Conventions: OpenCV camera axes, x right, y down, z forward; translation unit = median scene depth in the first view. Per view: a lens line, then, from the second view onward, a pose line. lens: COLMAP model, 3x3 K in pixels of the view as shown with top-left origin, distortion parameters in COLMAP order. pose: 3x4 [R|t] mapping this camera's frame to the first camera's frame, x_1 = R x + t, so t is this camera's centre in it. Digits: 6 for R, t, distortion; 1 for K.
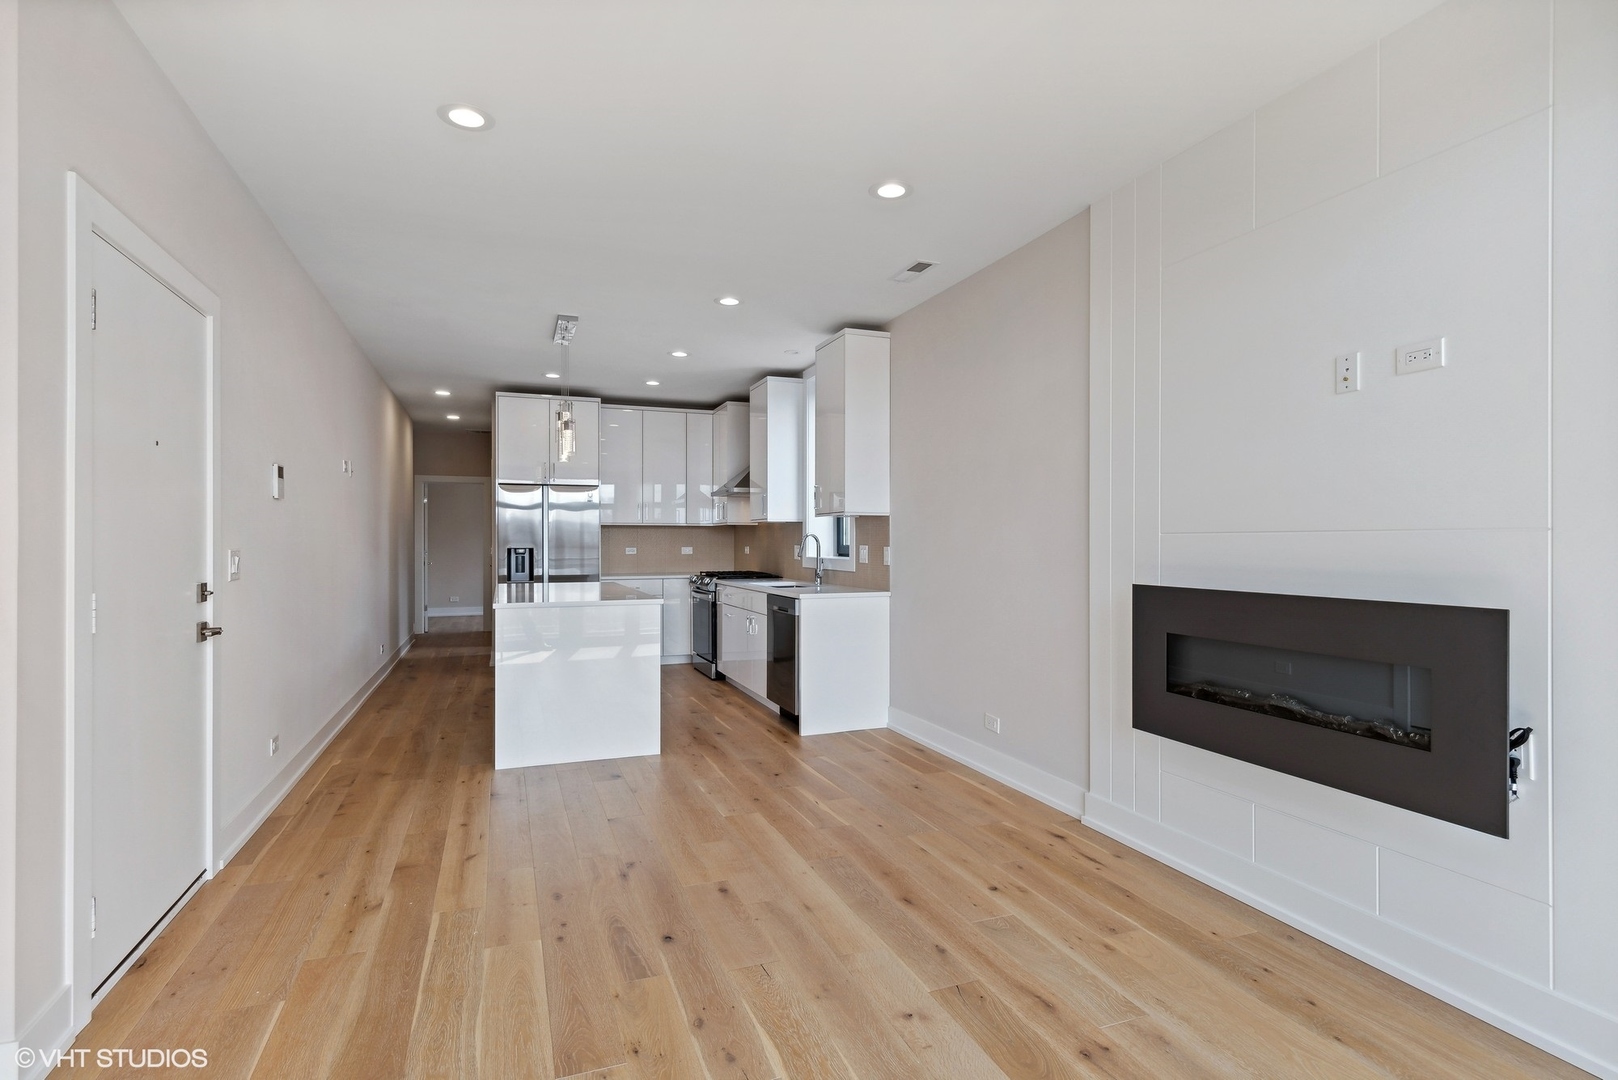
lens RADIAL K [[795.6, 0, 805.0], [0, 795.6, 544.9], [0, 0, 1]] dist [0.001229, -0.000203]
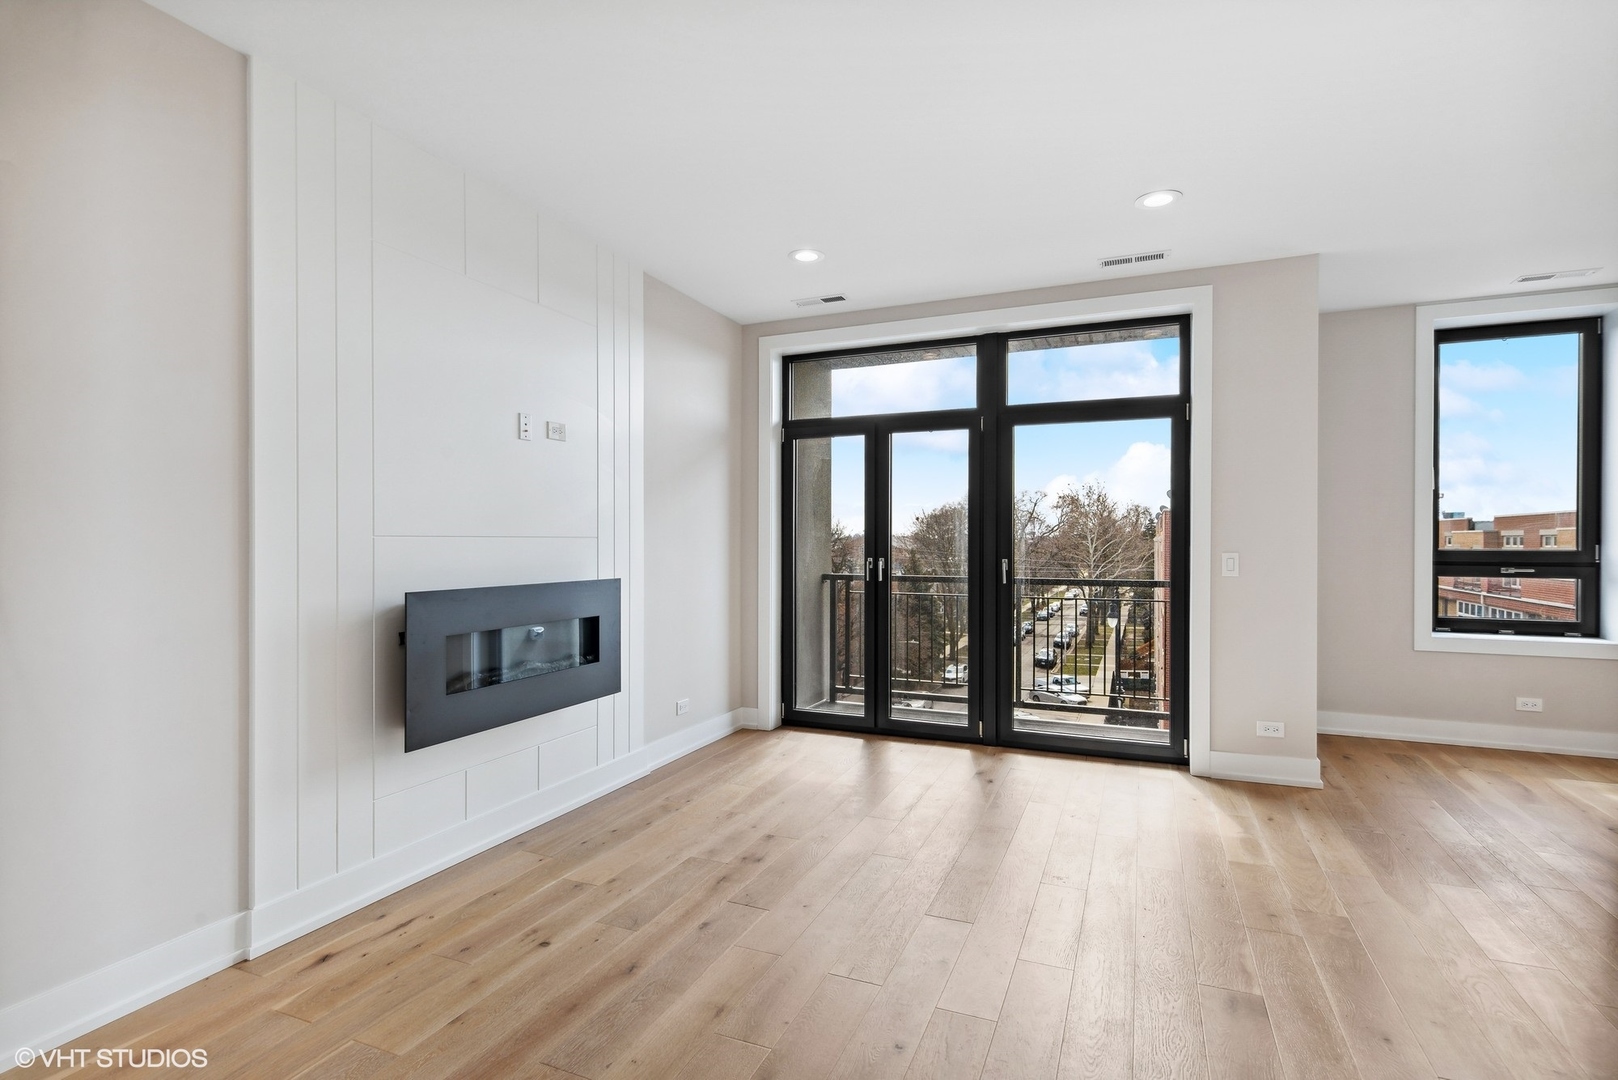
lens RADIAL K [[795.6, 0, 805.0], [0, 795.6, 544.9], [0, 0, 1]] dist [0.001229, -0.000203]
pose [[-0.720899, -0.004703, 0.693024, -0.239668], [0.000776, 0.999971, 0.007593, -0.005087], [-0.693039, 0.006011, -0.720875, 0.599141]]
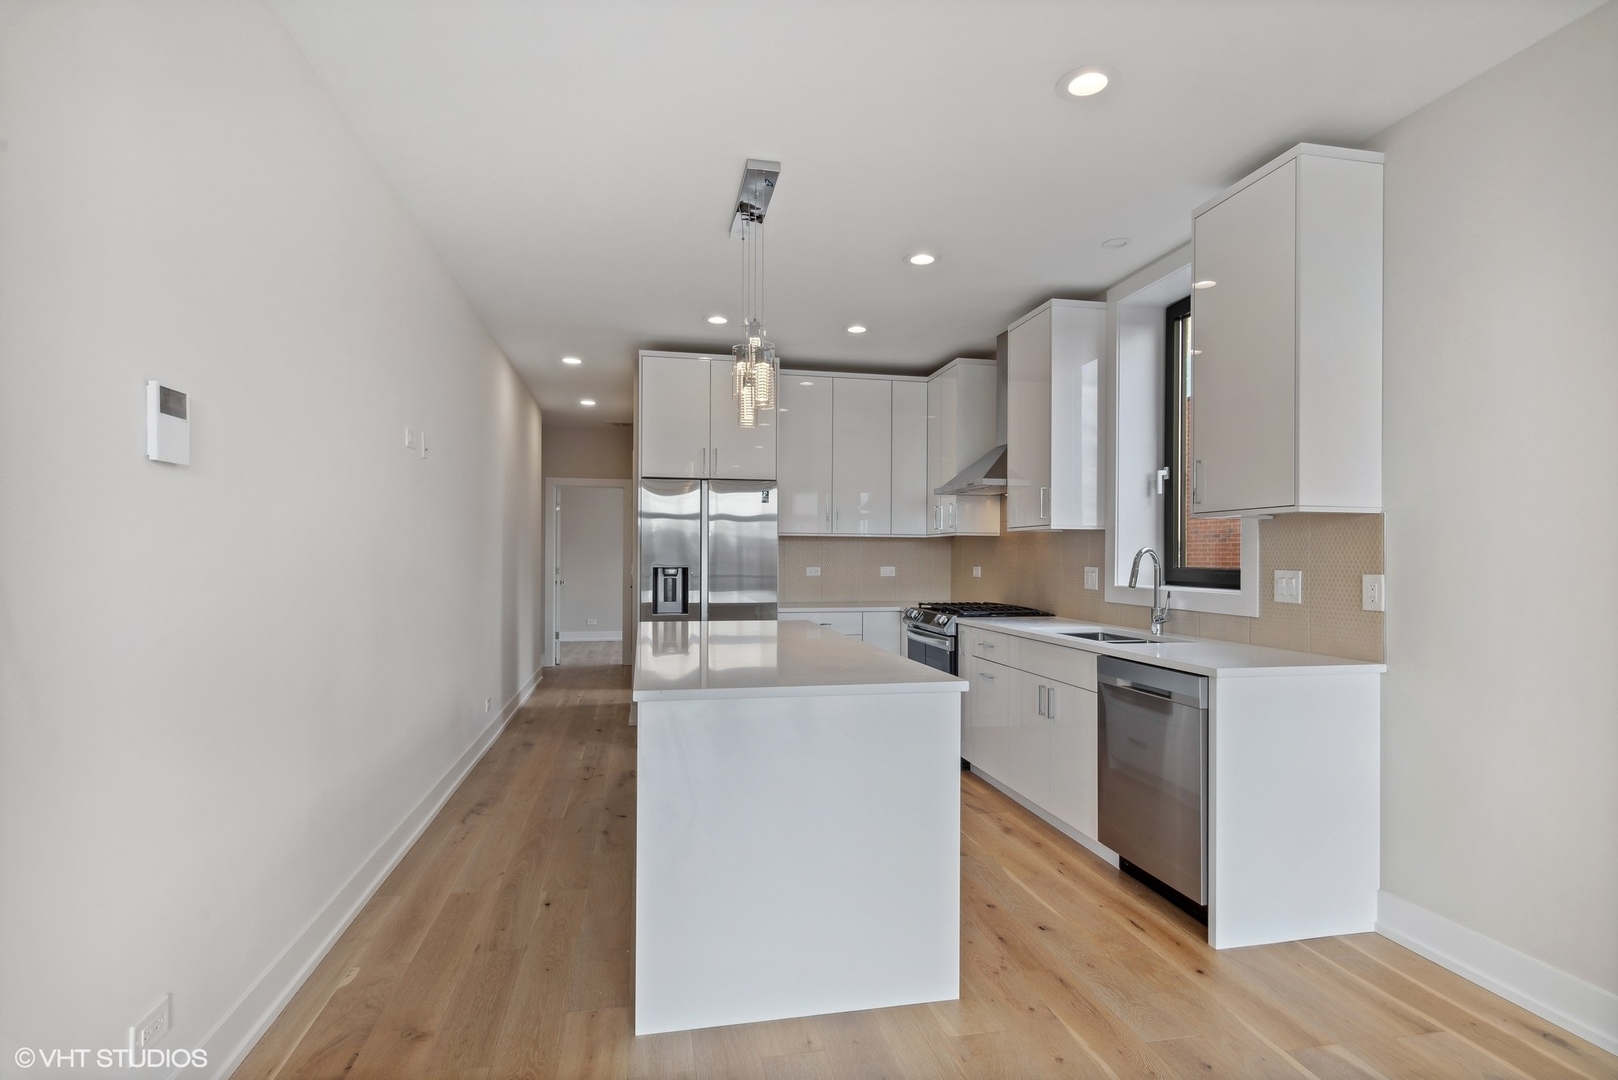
lens RADIAL K [[790.1, 0, 816.3], [0, 790.1, 558.4], [0, 0, 1]] dist [-0.000600, -0.000030]
pose [[0.989170, 0.005523, -0.146669, -0.137780], [-0.005902, 0.999980, -0.002150, -0.003712], [0.146654, 0.002992, 0.989183, 0.351648]]
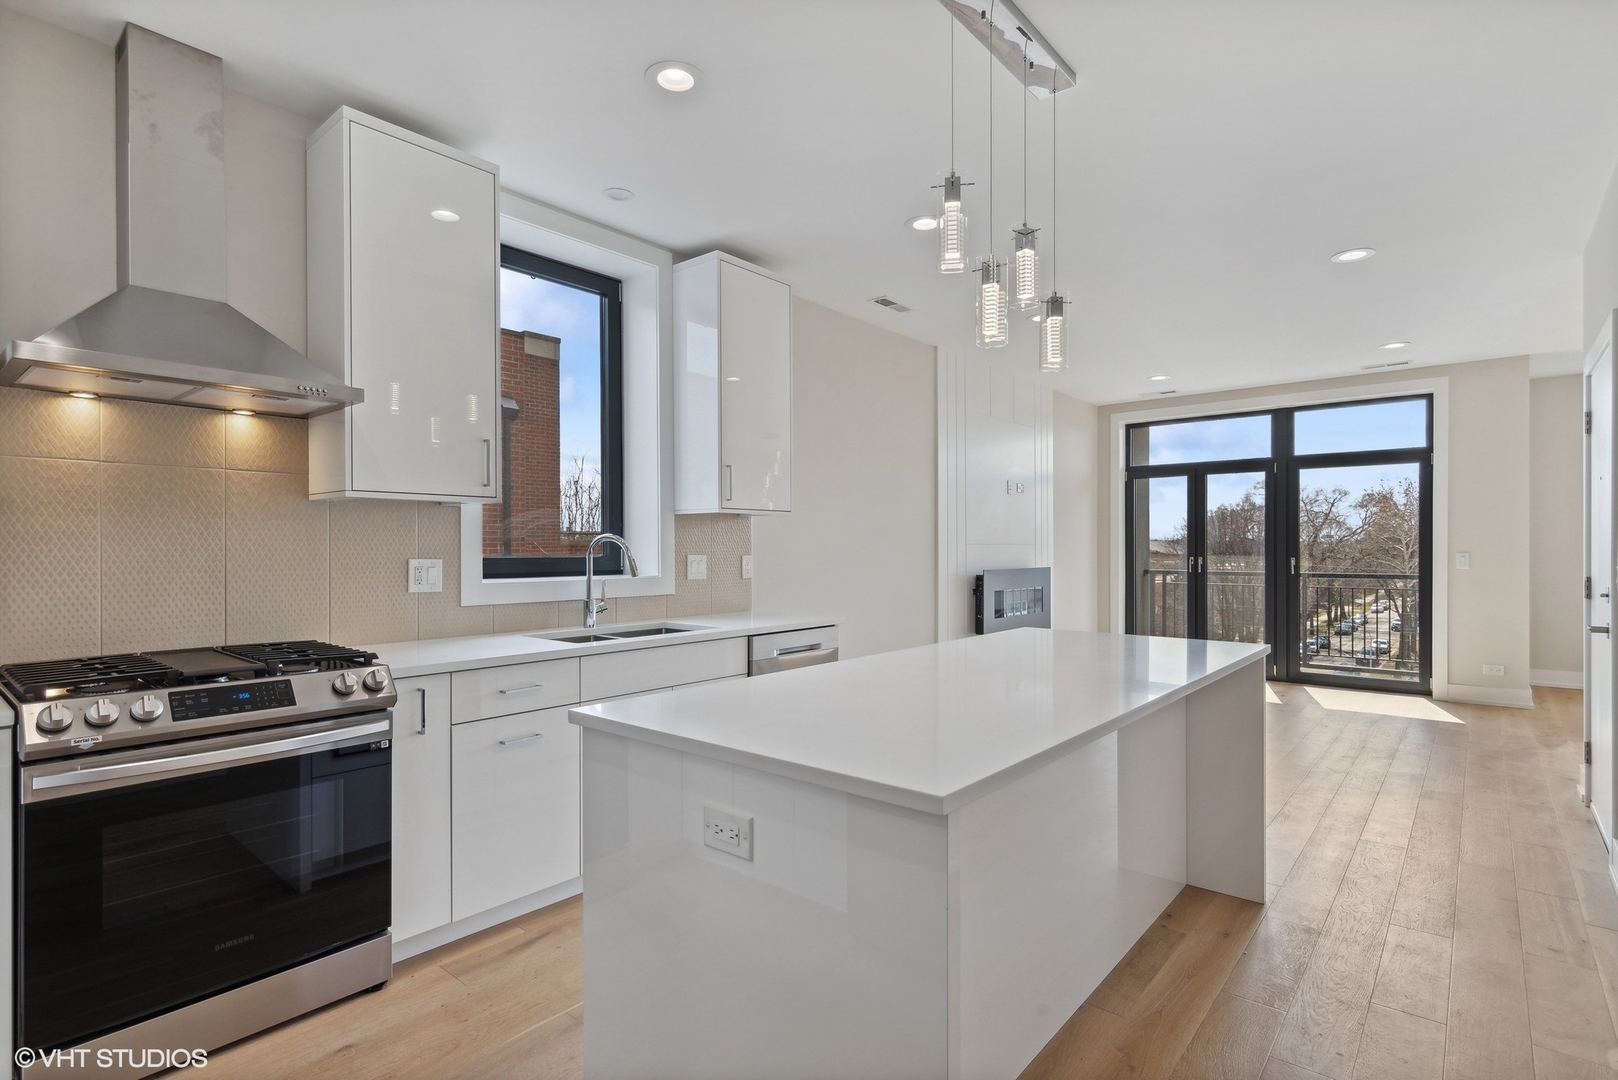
lens RADIAL K [[795.6, 0, 805.0], [0, 795.6, 544.9], [0, 0, 1]] dist [0.001229, -0.000203]
pose [[-0.479366, 0.001421, 0.877614, -0.498543], [0.003654, 0.999993, 0.000376, -0.006956], [-0.877608, 0.003387, -0.479368, 1.048349]]
